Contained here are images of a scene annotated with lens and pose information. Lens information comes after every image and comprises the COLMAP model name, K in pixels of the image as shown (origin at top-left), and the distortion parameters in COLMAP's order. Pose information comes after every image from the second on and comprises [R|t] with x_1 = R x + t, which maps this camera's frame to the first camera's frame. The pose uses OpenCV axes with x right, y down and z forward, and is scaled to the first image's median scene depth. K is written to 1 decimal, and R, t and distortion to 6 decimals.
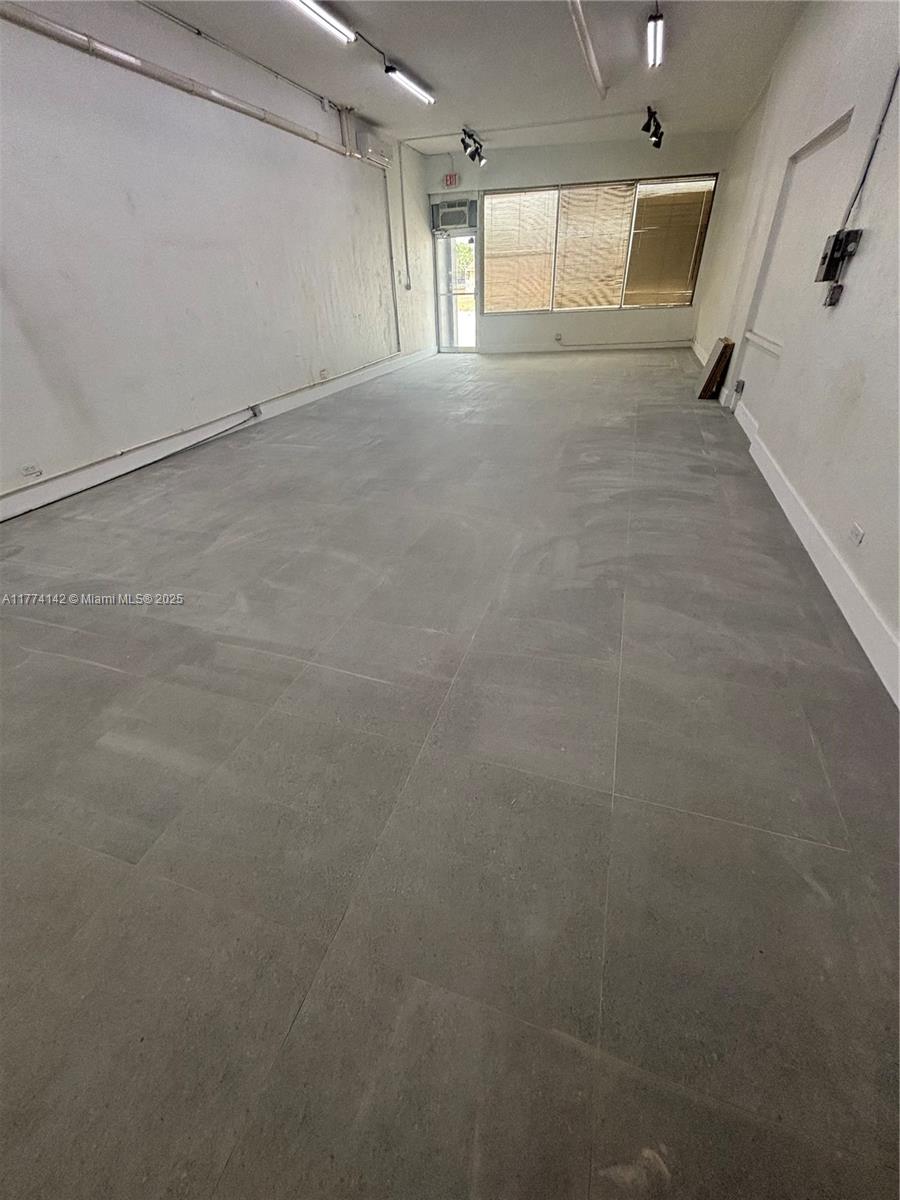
lens RADIAL K [[486.4, 0, 450.0], [0, 486.4, 600.0], [0, 0, 1]] dist [-0.033376, 0.022729]
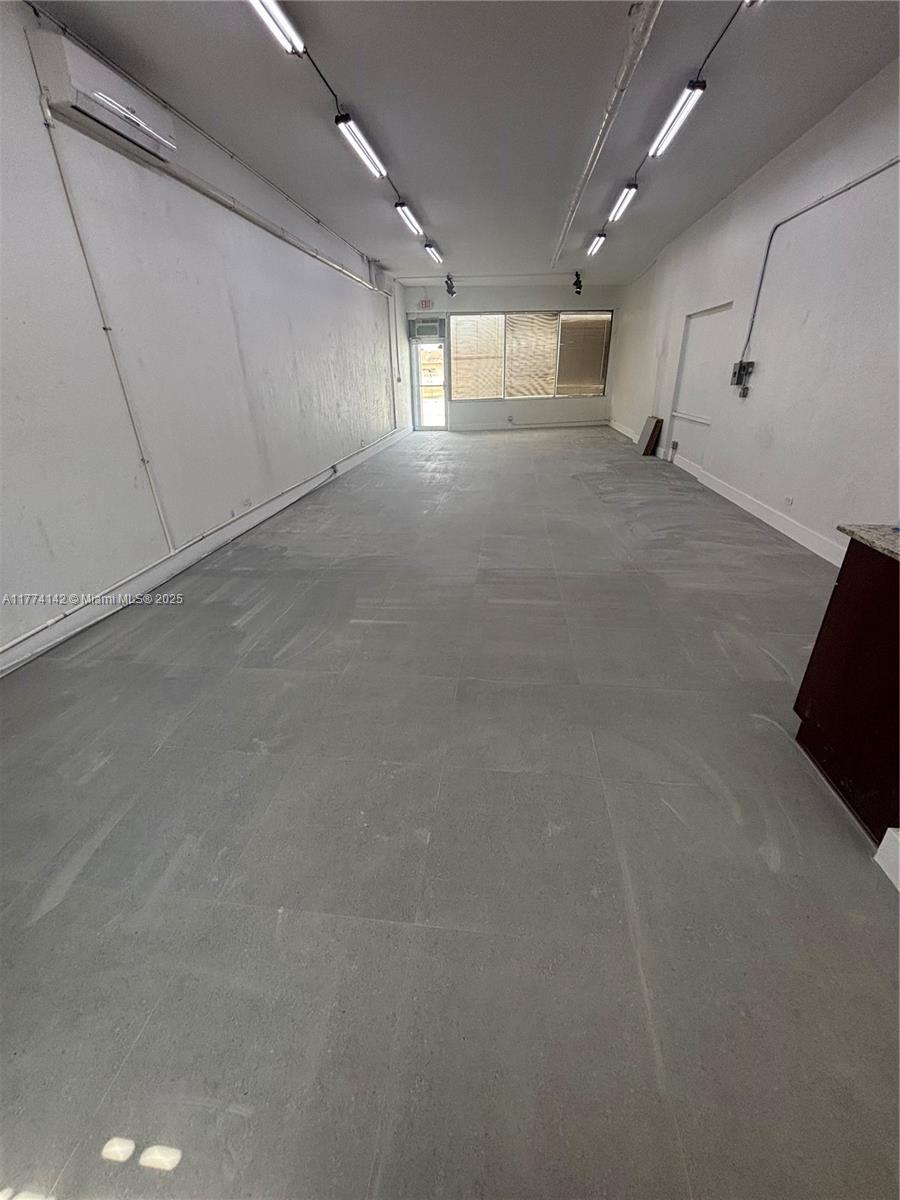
lens RADIAL K [[484.3, 0, 450.0], [0, 484.3, 600.0], [0, 0, 1]] dist [-0.000994, -0.000084]
pose [[0.979235, -0.070480, 0.190080, -0.239162], [0.097562, 0.985740, -0.137105, 0.102578], [-0.177707, 0.152802, 0.972148, -0.164912]]
